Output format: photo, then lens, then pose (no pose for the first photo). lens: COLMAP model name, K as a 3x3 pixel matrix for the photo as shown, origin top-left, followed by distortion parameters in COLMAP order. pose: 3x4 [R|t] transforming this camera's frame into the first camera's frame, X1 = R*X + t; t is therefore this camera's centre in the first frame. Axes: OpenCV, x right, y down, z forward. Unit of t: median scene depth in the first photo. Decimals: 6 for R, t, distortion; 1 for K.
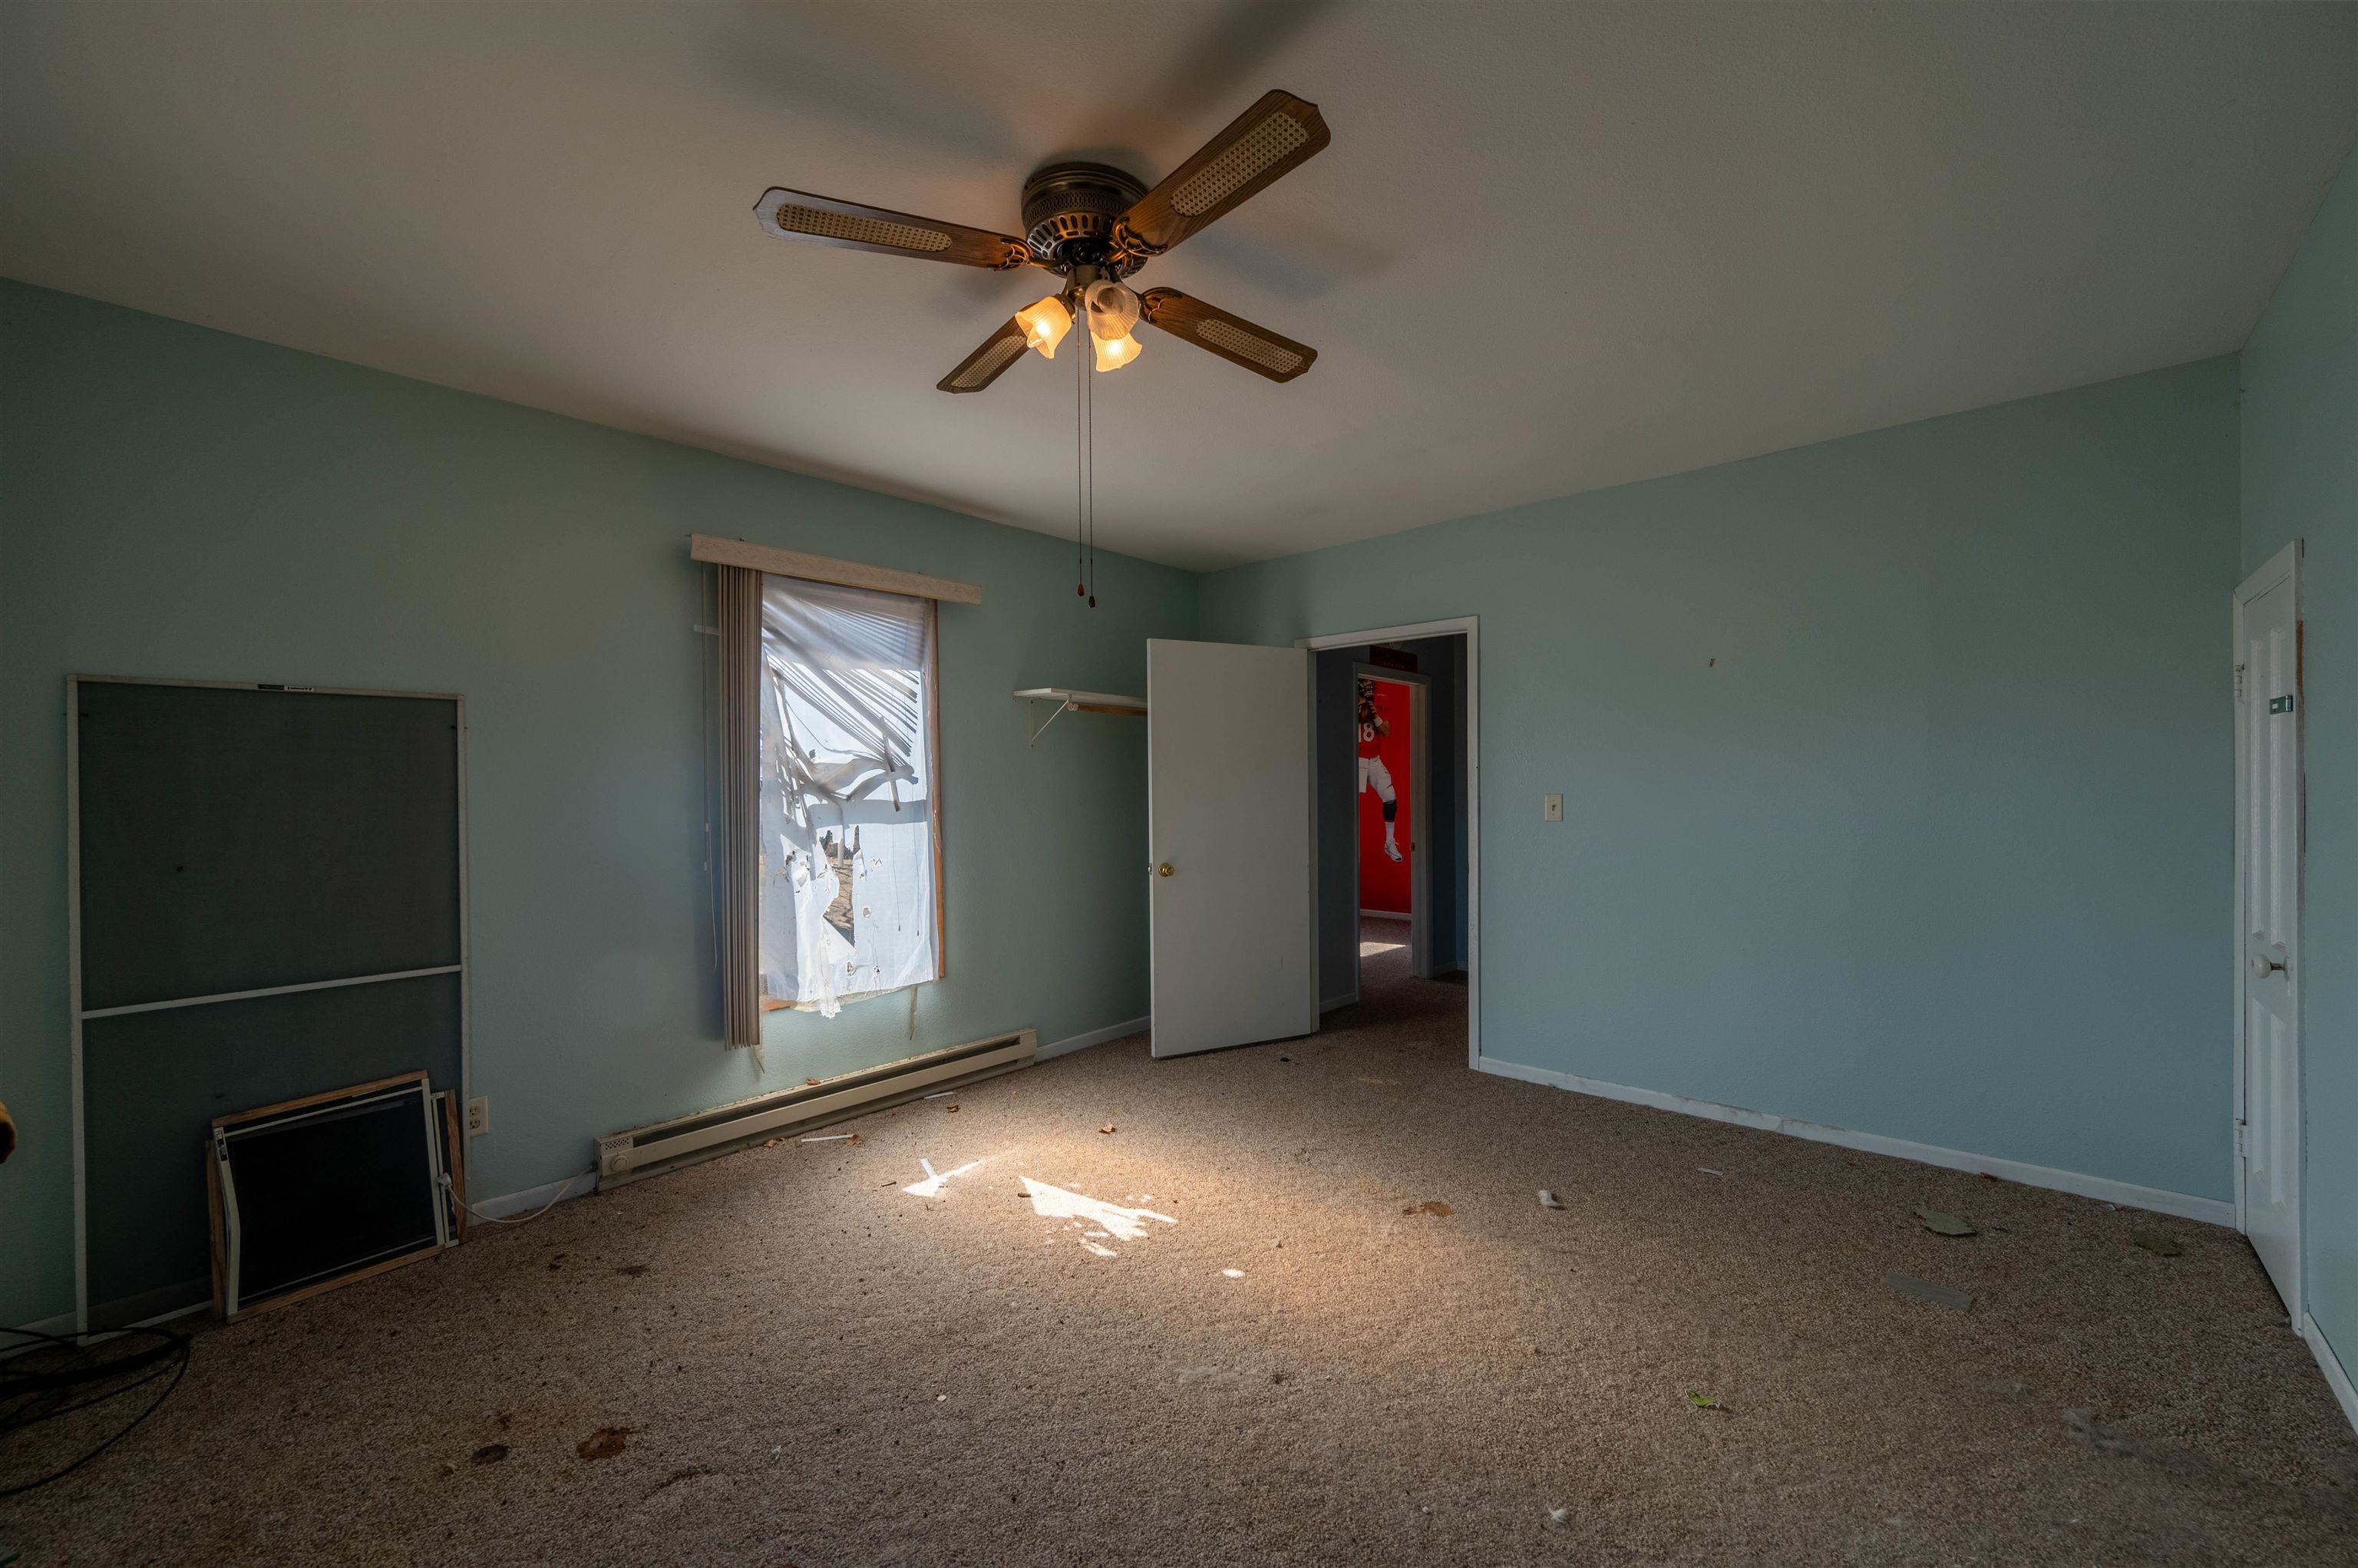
lens RADIAL K [[924.6, 0, 1180.9], [0, 924.6, 798.4], [0, 0, 1]] dist [0.000362, 0.000045]
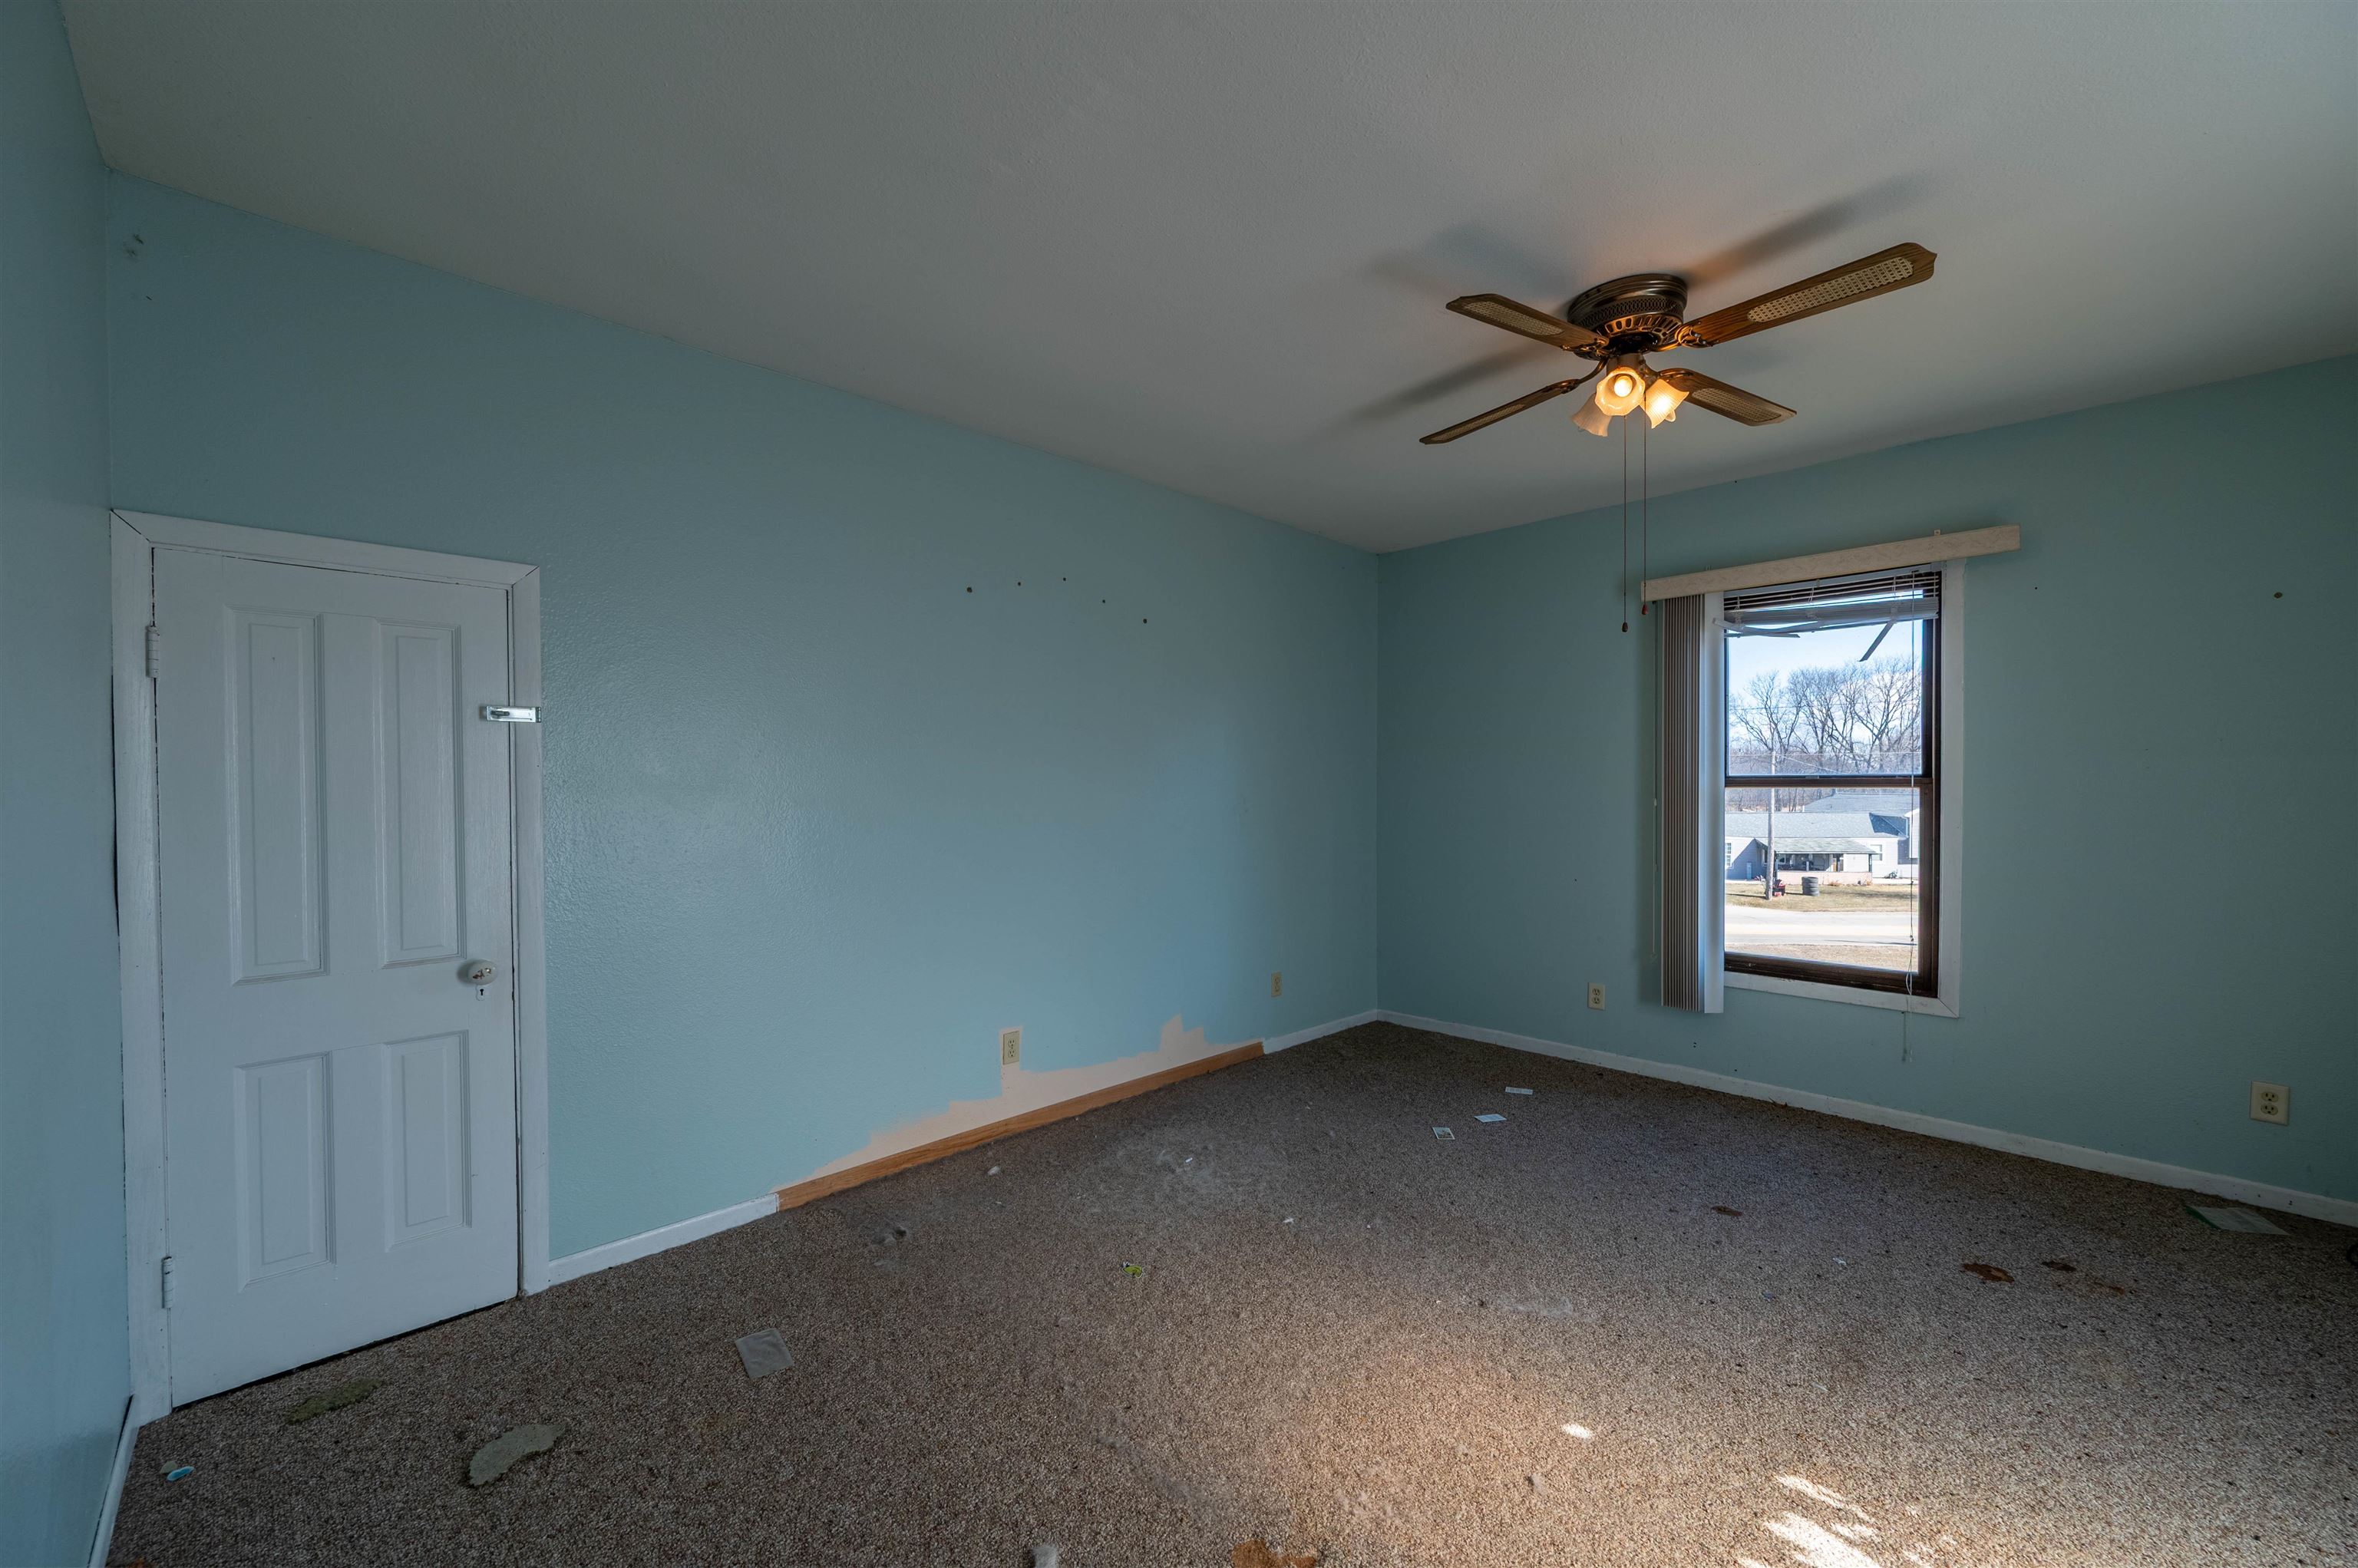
lens RADIAL K [[924.6, 0, 1180.9], [0, 924.6, 798.4], [0, 0, 1]] dist [0.000362, 0.000045]
pose [[-0.998063, 0.009032, 0.061556, 0.328584], [0.010226, 0.999765, 0.019110, -0.013326], [-0.061369, 0.019702, -0.997921, 1.768647]]
